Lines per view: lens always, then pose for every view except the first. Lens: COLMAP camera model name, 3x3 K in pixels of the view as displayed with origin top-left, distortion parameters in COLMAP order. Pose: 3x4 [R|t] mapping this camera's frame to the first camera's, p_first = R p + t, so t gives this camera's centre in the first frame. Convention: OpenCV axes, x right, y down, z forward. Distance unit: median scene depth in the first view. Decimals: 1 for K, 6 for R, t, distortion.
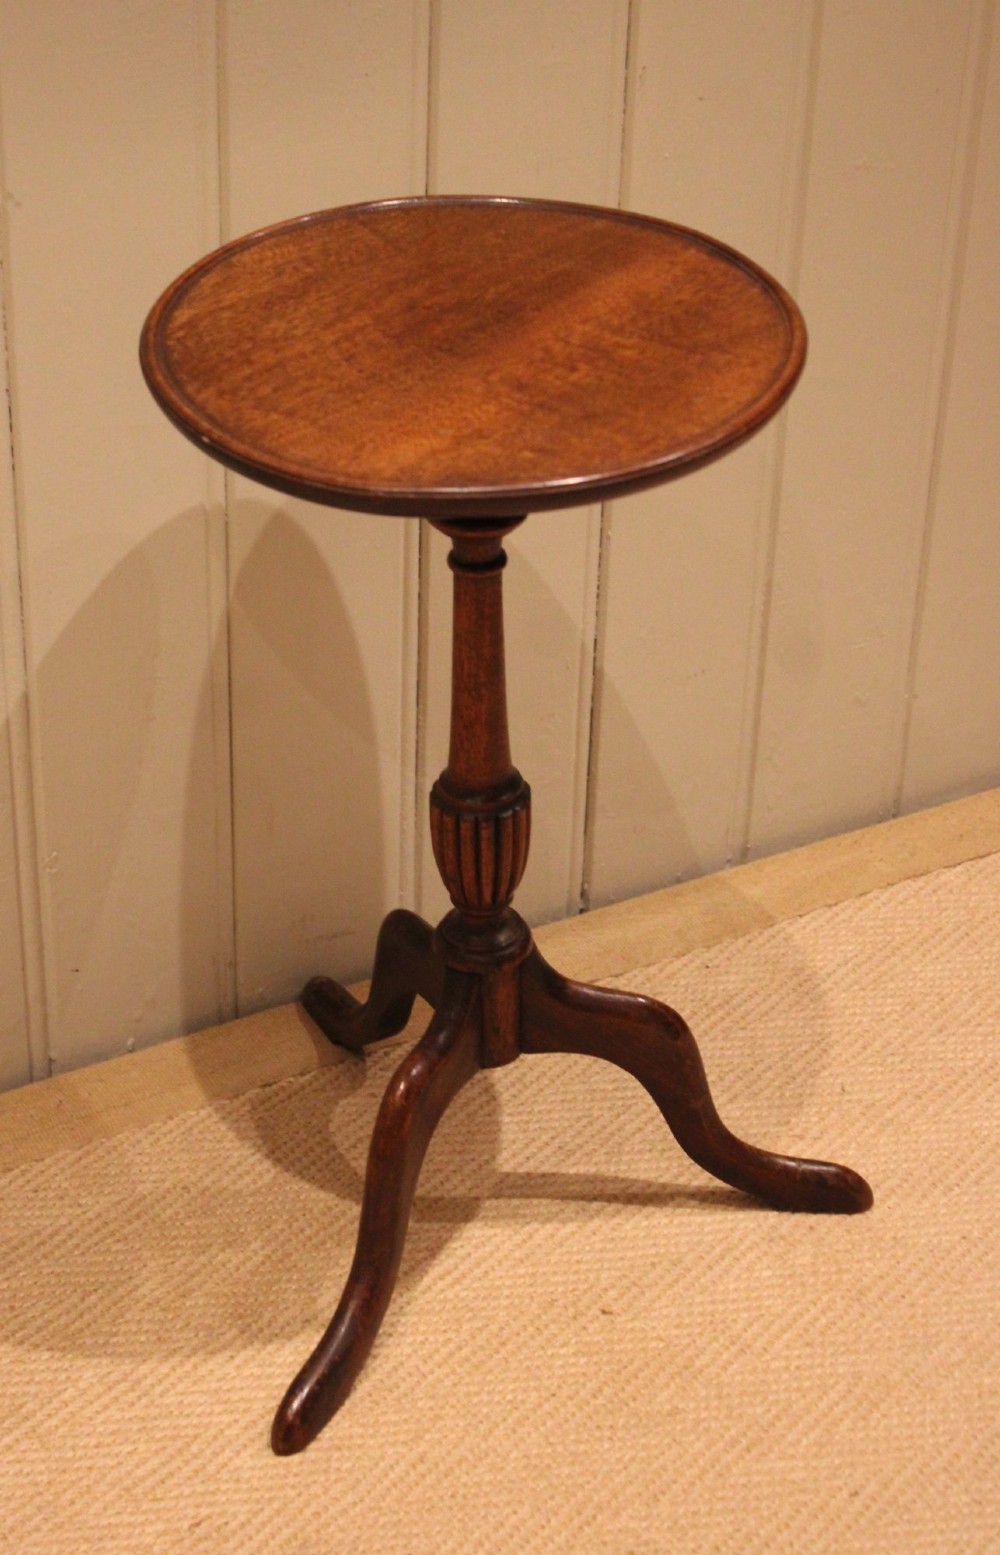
lens RADIAL K [[3046.9, 0, 369.3], [0, 3046.9, 756.6], [0, 0, 1]] dist [-0.005889, 0.000000]
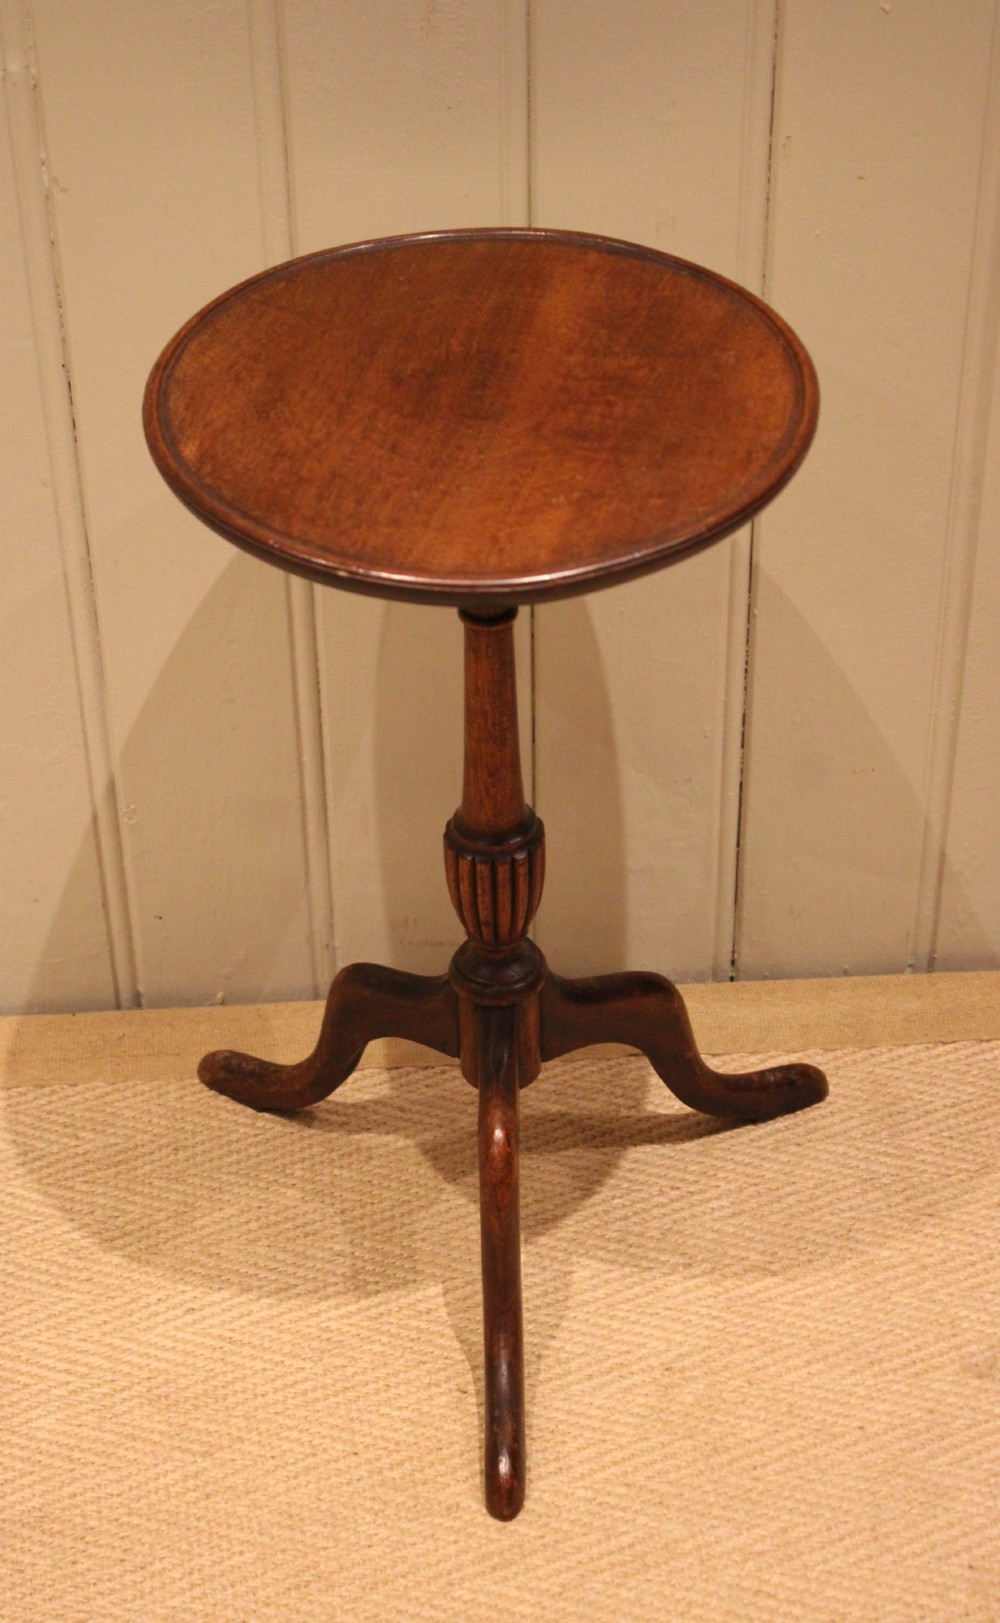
lens RADIAL K [[2992.8, 0, 408.1], [0, 2992.8, 854.4], [0, 0, 1]] dist [0.009757, 0.000000]
pose [[0.902580, 0.239477, -0.357770, 0.359204], [-0.202185, 0.969455, 0.138844, -0.115498], [0.380092, -0.052982, 0.923430, 0.097805]]
